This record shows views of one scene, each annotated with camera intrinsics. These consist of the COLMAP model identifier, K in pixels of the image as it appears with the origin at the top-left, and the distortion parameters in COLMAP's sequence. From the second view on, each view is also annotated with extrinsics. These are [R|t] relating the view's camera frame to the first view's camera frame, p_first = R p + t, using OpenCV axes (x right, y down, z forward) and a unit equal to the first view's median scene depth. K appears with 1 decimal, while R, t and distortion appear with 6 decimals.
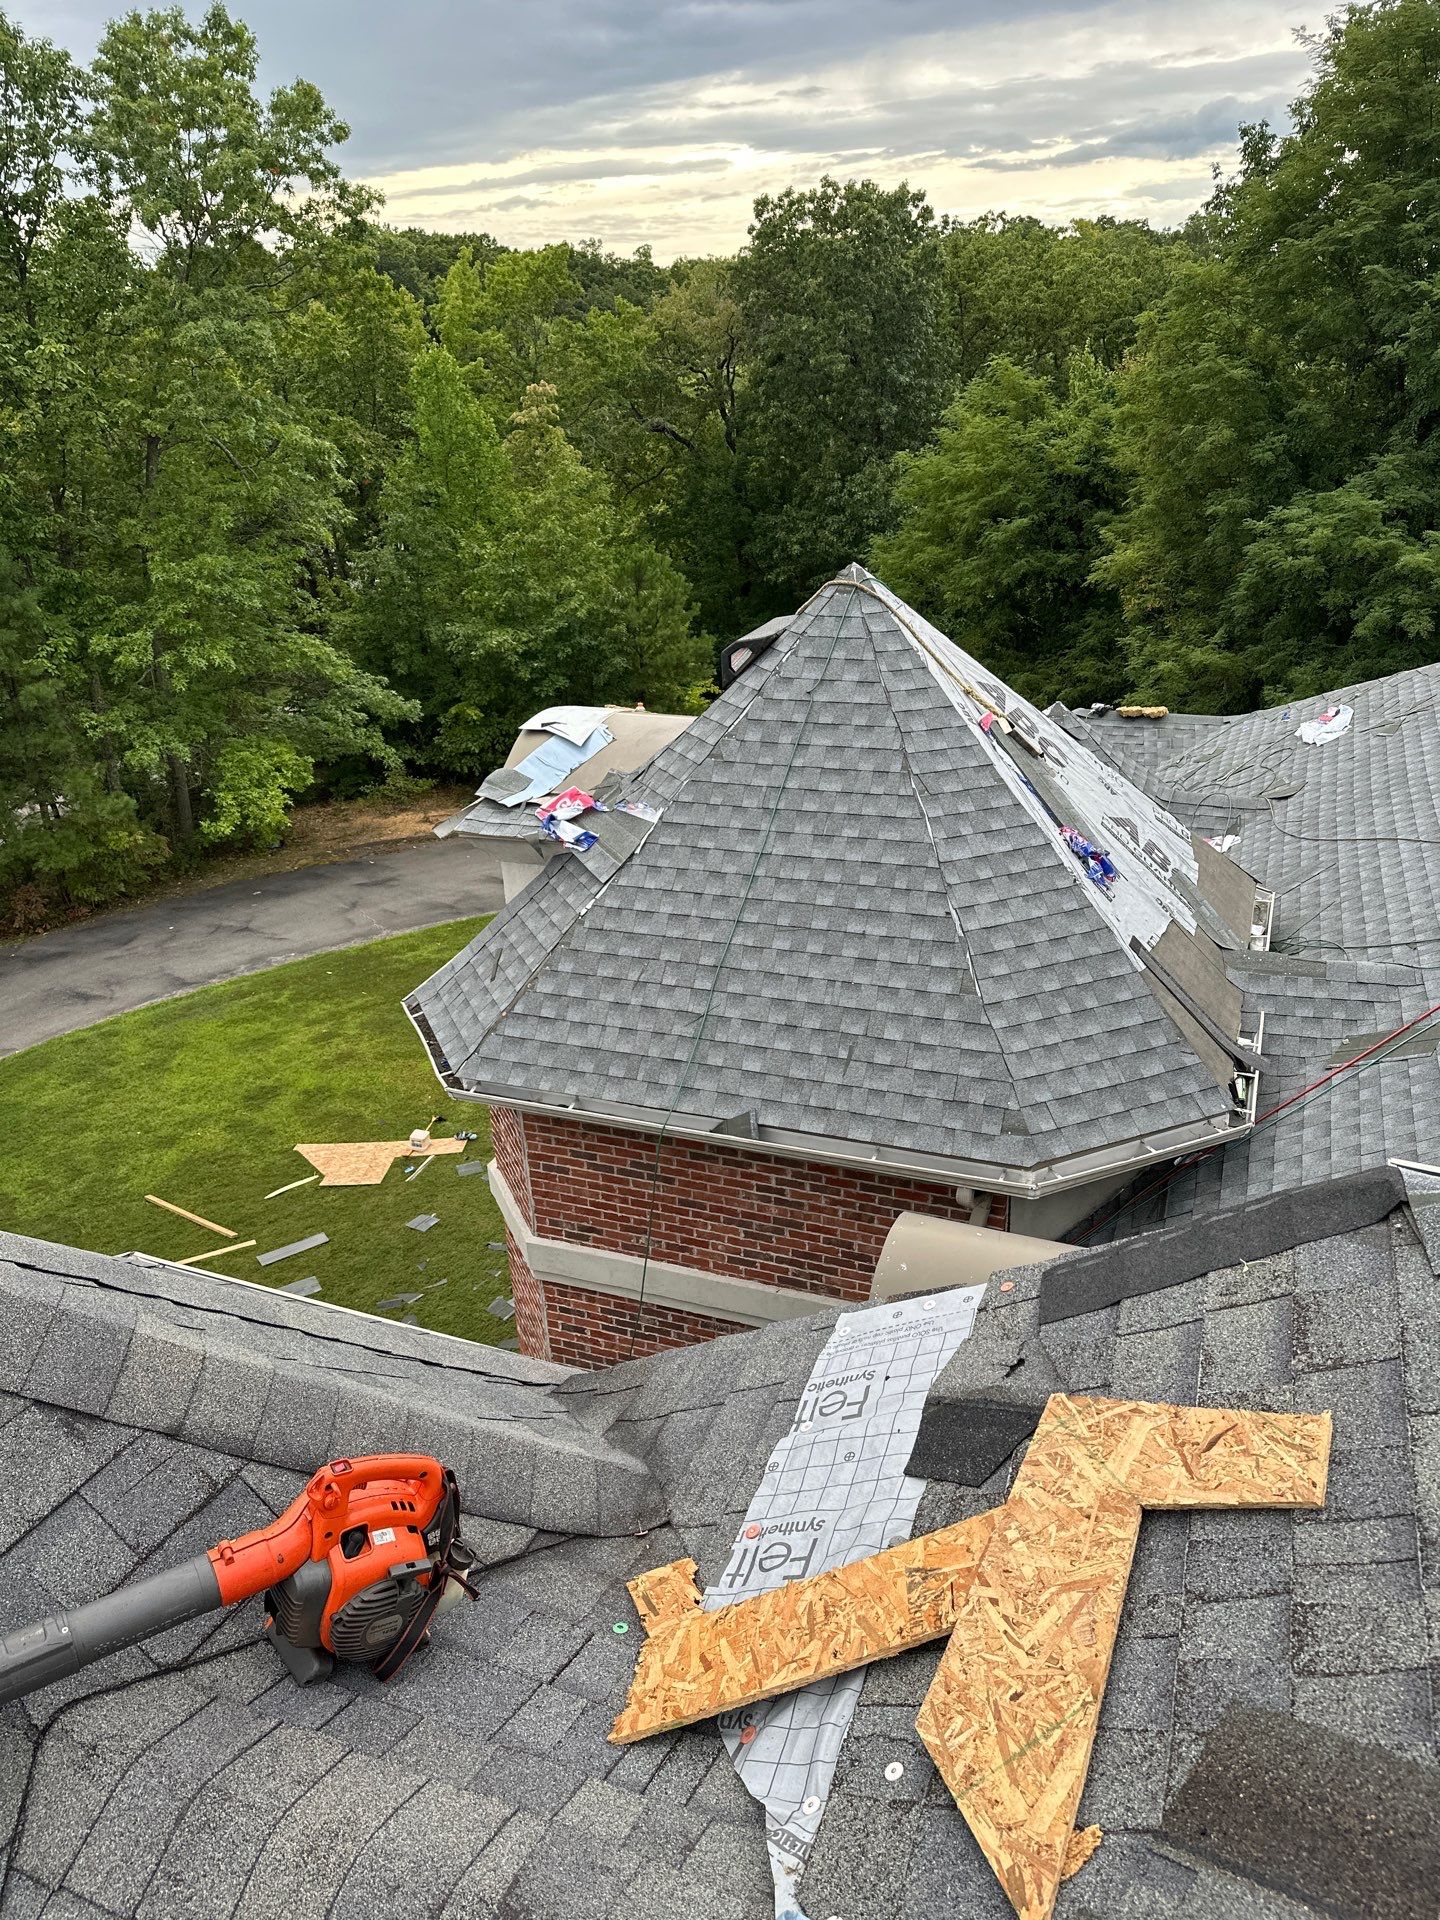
lens RADIAL K [[1345.3, 0, 708.0], [0, 1345.3, 963.6], [0, 0, 1]] dist [0.063745, -0.056137]
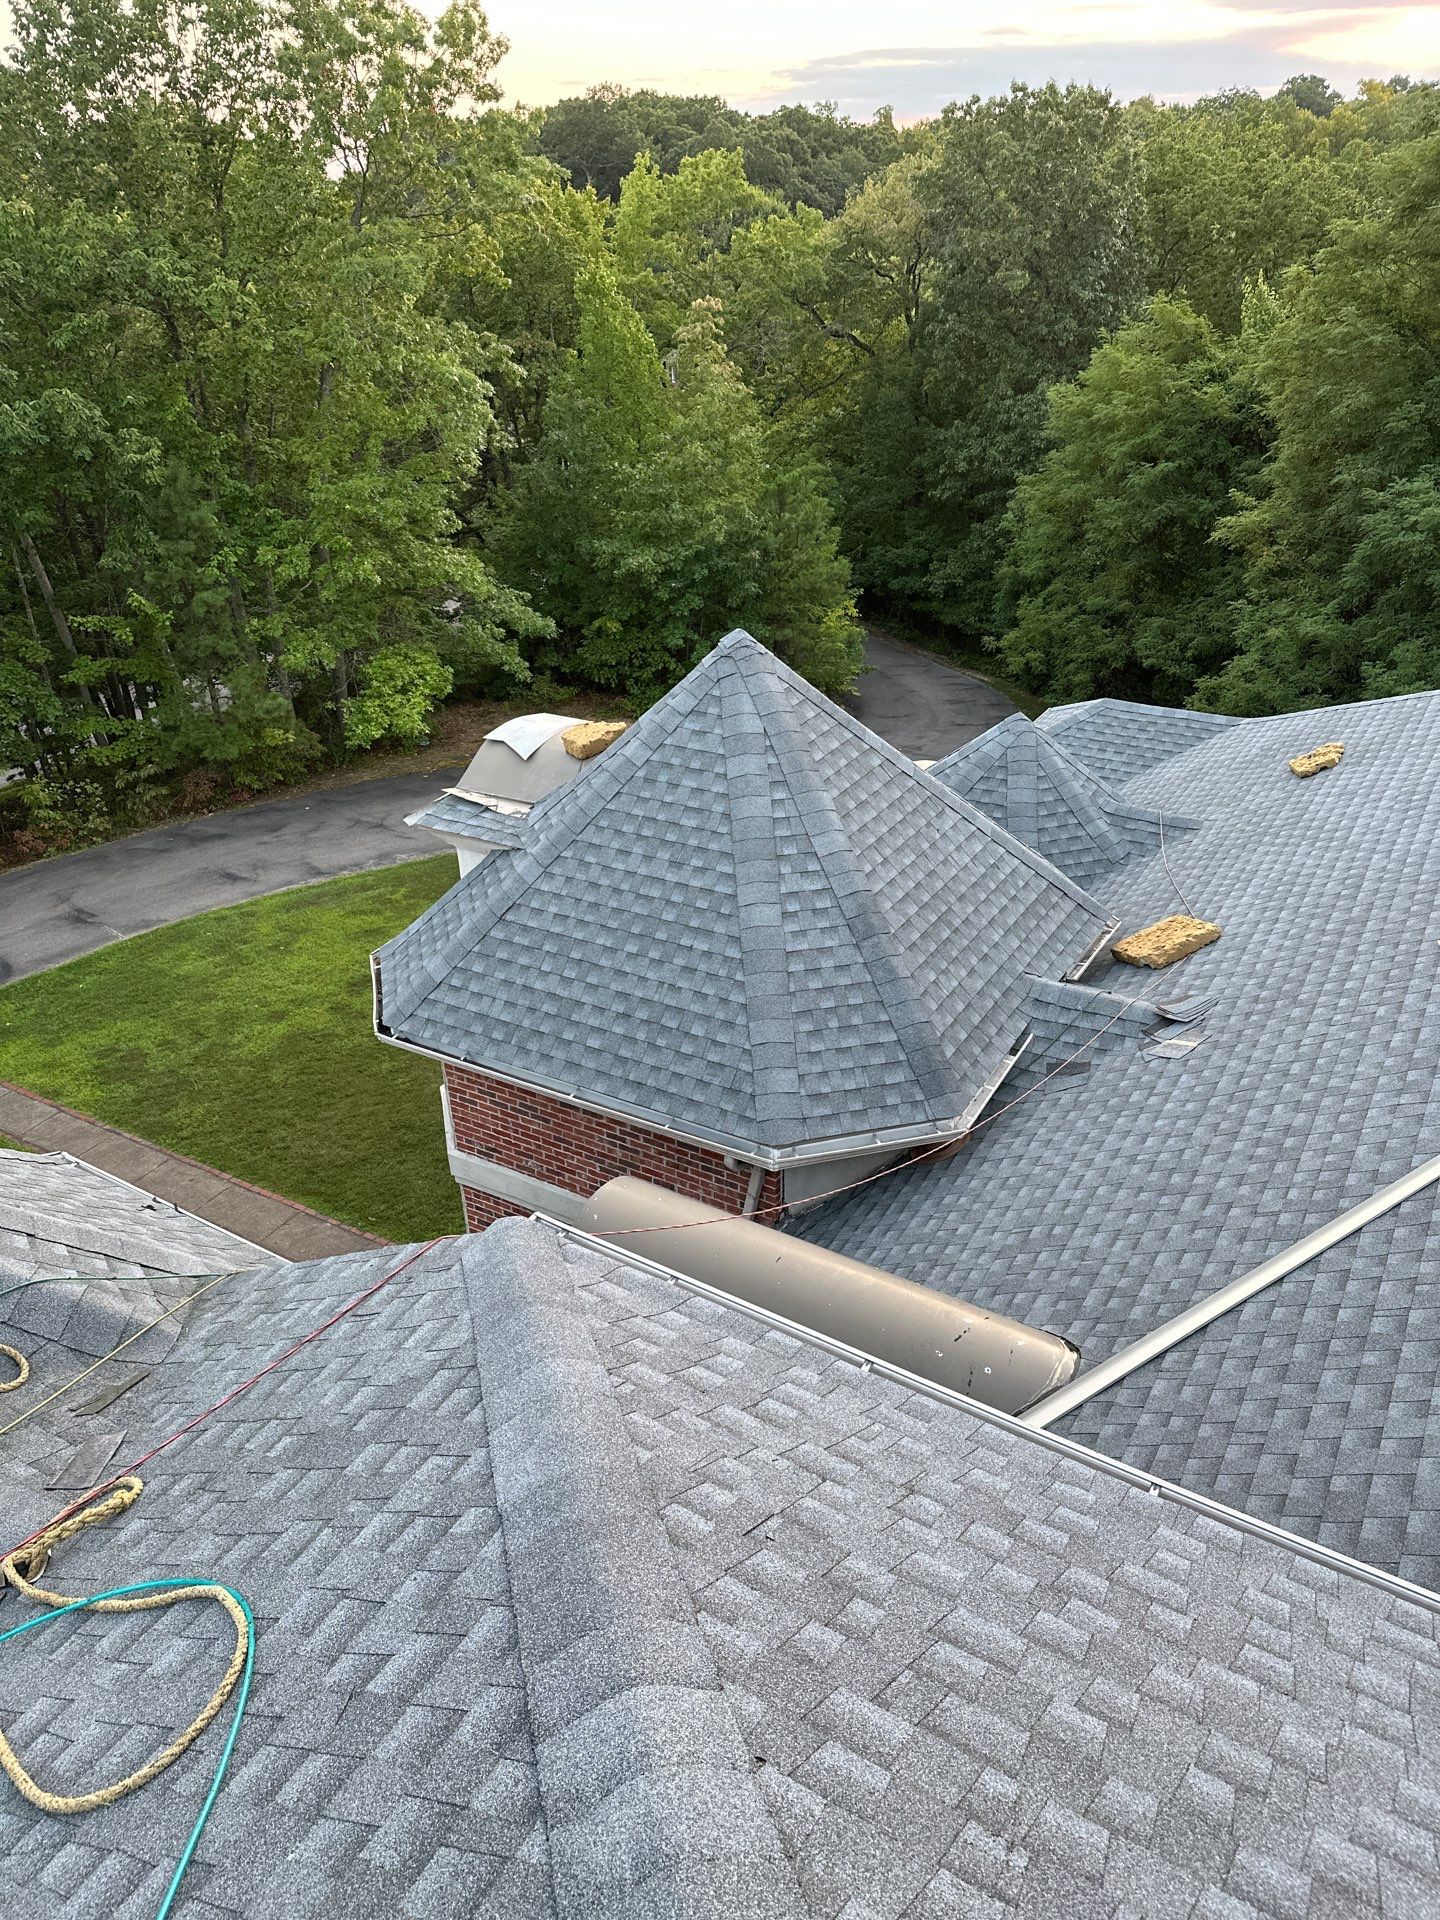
lens RADIAL K [[1345.3, 0, 708.0], [0, 1345.3, 963.6], [0, 0, 1]] dist [0.063745, -0.056137]
pose [[0.987651, 0.091690, -0.127040, 0.118776], [-0.081186, 0.993021, 0.085545, -0.047081], [0.133997, -0.074174, 0.988202, -0.098198]]
